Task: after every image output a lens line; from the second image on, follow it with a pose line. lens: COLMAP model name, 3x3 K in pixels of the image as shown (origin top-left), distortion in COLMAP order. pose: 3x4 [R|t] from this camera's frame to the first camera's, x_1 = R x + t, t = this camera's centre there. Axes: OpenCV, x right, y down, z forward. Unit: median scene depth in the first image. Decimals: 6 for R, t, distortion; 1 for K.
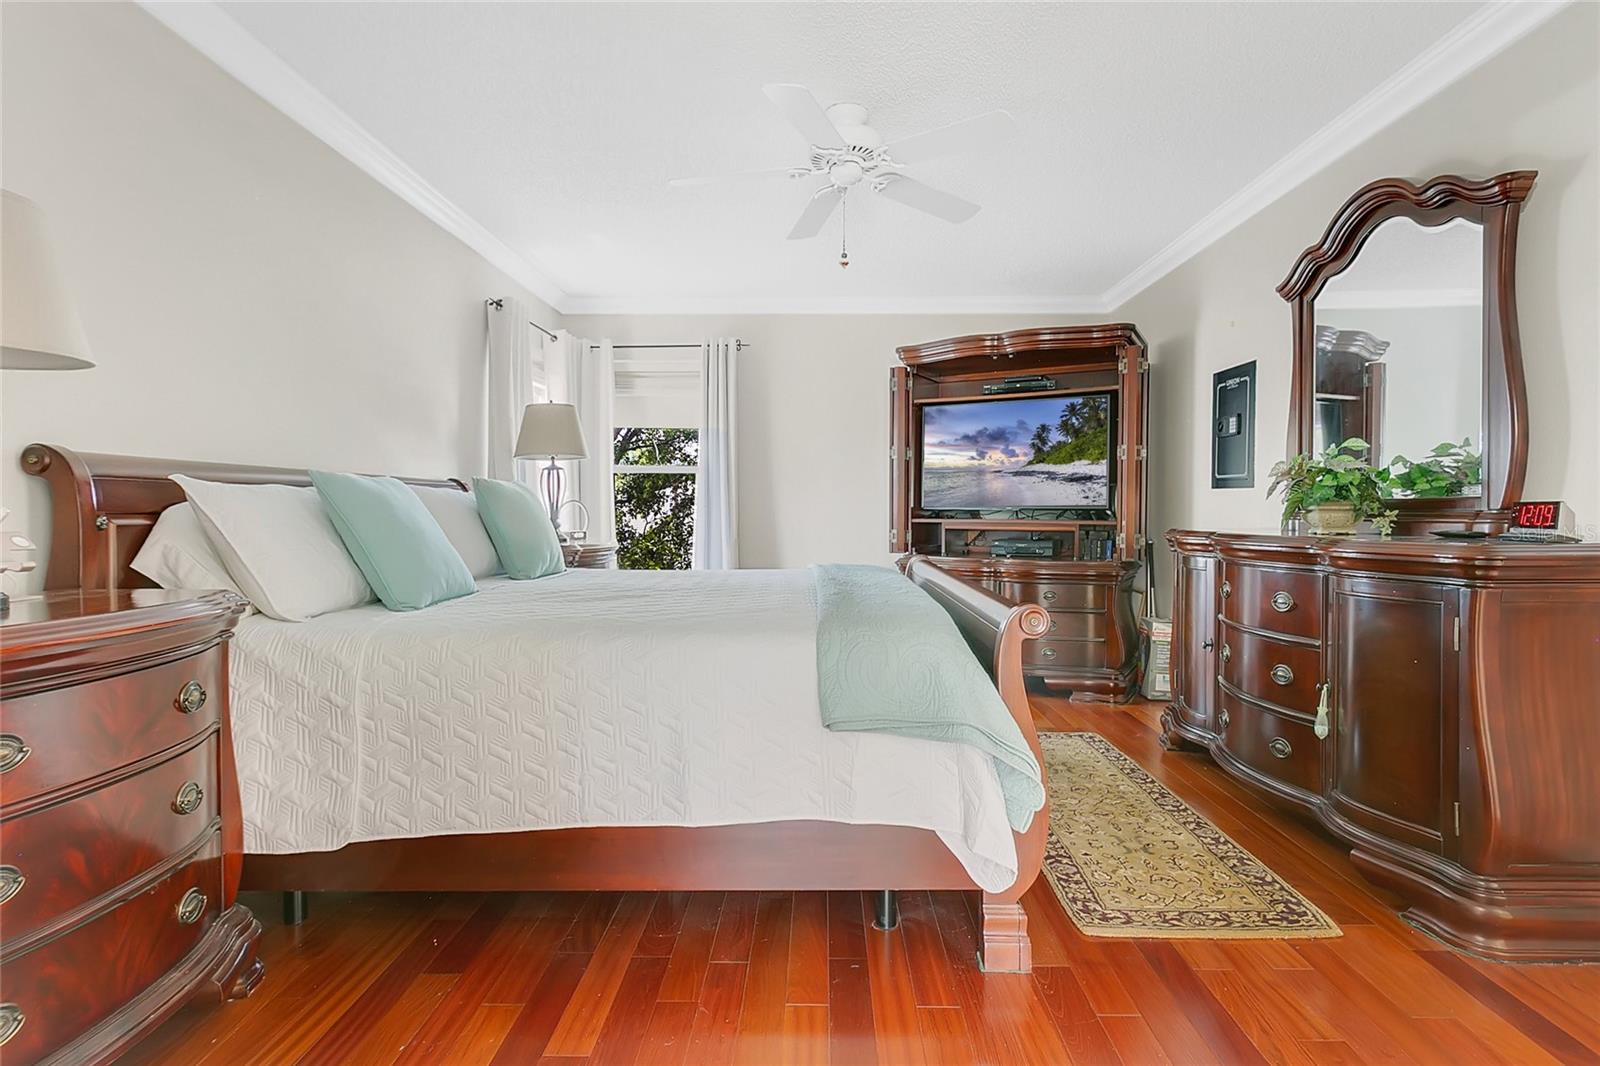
lens RADIAL K [[773.7, 0, 804.1], [0, 773.7, 596.3], [0, 0, 1]] dist [-0.011802, -0.000090]
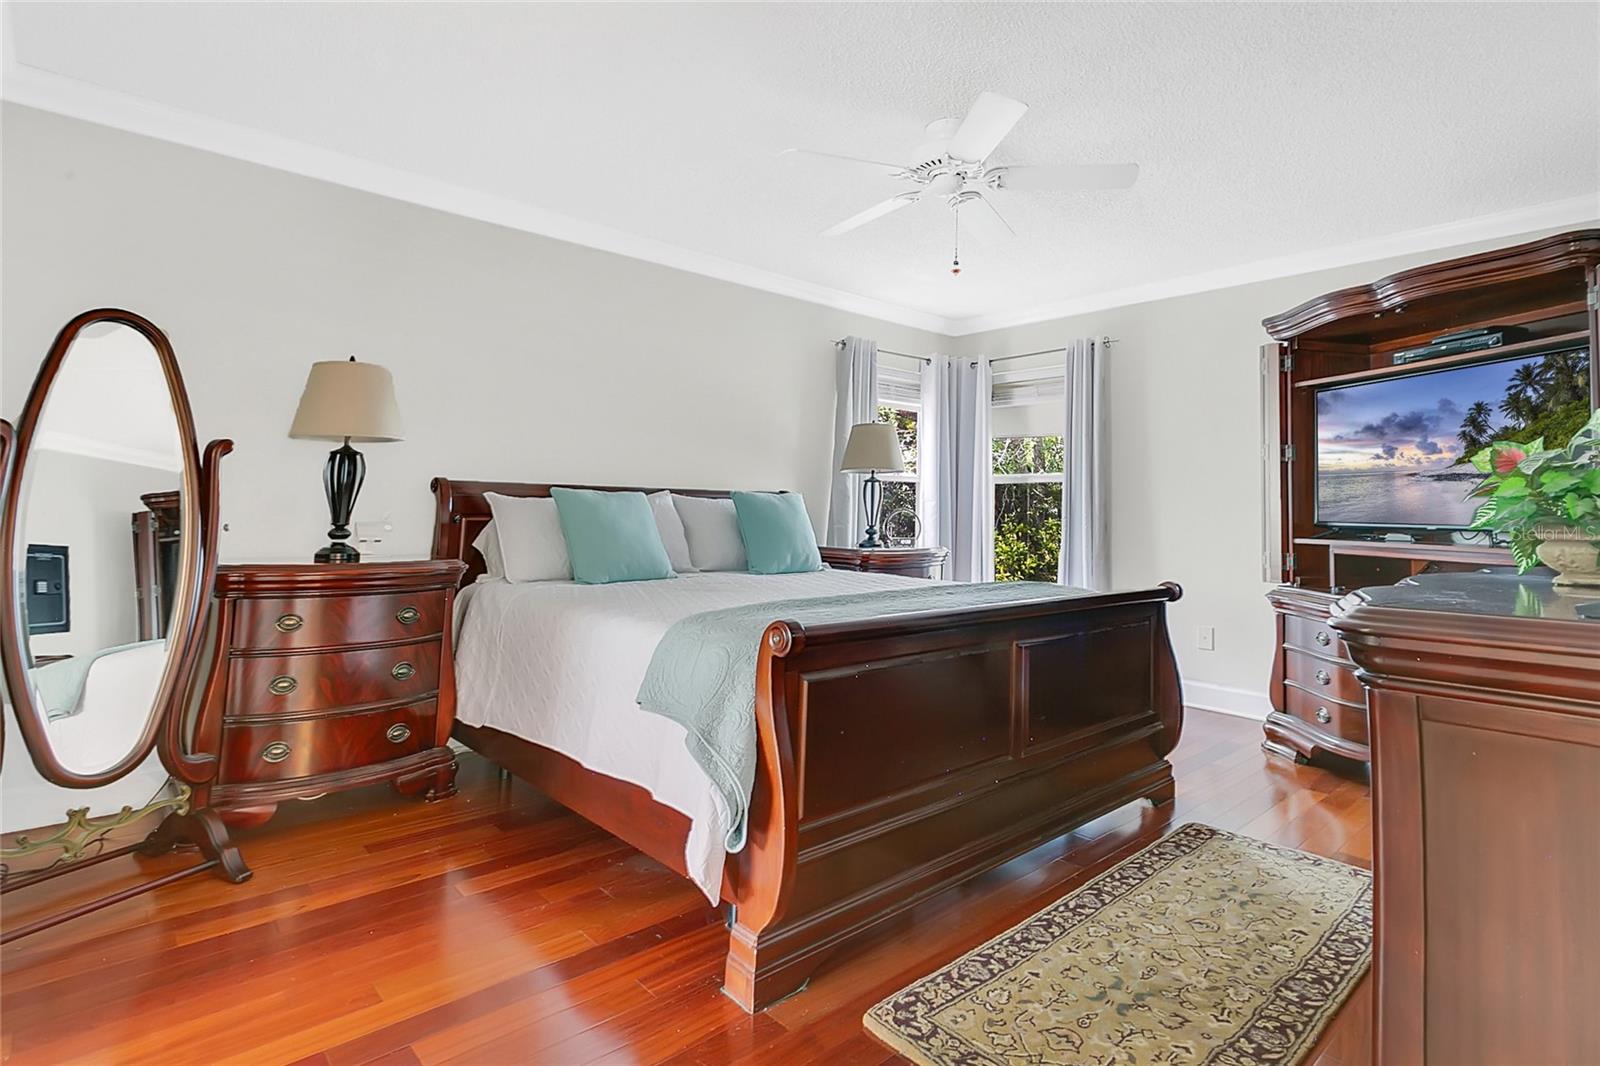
lens RADIAL K [[810.1, 0, 800.0], [0, 810.1, 533.0], [0, 0, 1]] dist [0.001643, -0.000504]
pose [[0.677067, 0.032553, -0.735201, 0.422362], [-0.100524, 0.993748, -0.048574, -0.021315], [0.729024, 0.106794, 0.676106, 0.126284]]
